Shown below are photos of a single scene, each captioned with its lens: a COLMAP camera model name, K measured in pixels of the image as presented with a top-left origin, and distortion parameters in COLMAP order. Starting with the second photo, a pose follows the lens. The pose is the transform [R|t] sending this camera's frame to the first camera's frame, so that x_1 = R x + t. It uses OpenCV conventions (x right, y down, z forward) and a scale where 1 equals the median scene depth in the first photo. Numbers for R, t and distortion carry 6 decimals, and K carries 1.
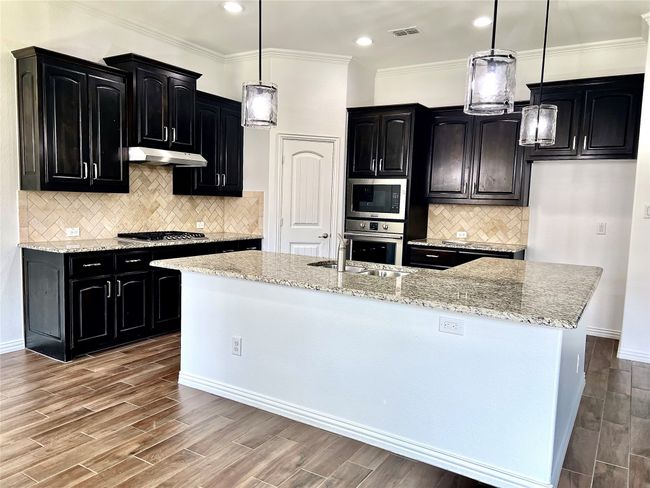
lens RADIAL K [[489.5, 0, 325.9], [0, 489.5, 248.4], [0, 0, 1]] dist [0.008481, -0.003767]
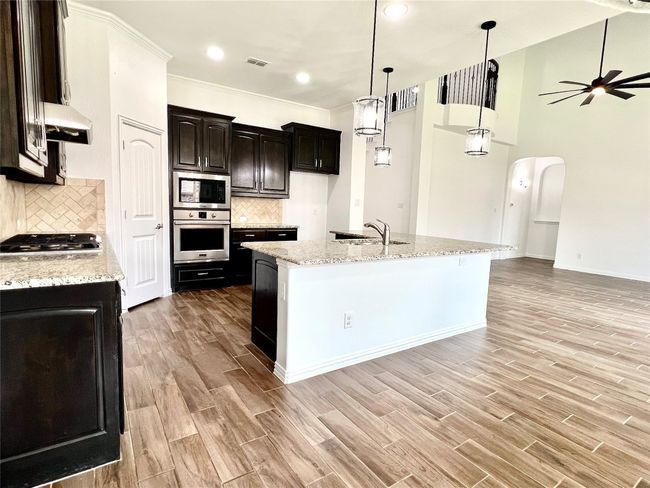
lens RADIAL K [[344.3, 0, 325.4], [0, 344.3, 241.1], [0, 0, 1]] dist [-0.007446, -0.000697]
pose [[0.413540, -0.107235, 0.904149, -0.543083], [0.066195, 0.993953, 0.087609, -0.037660], [-0.908076, 0.023621, 0.418138, 0.410642]]
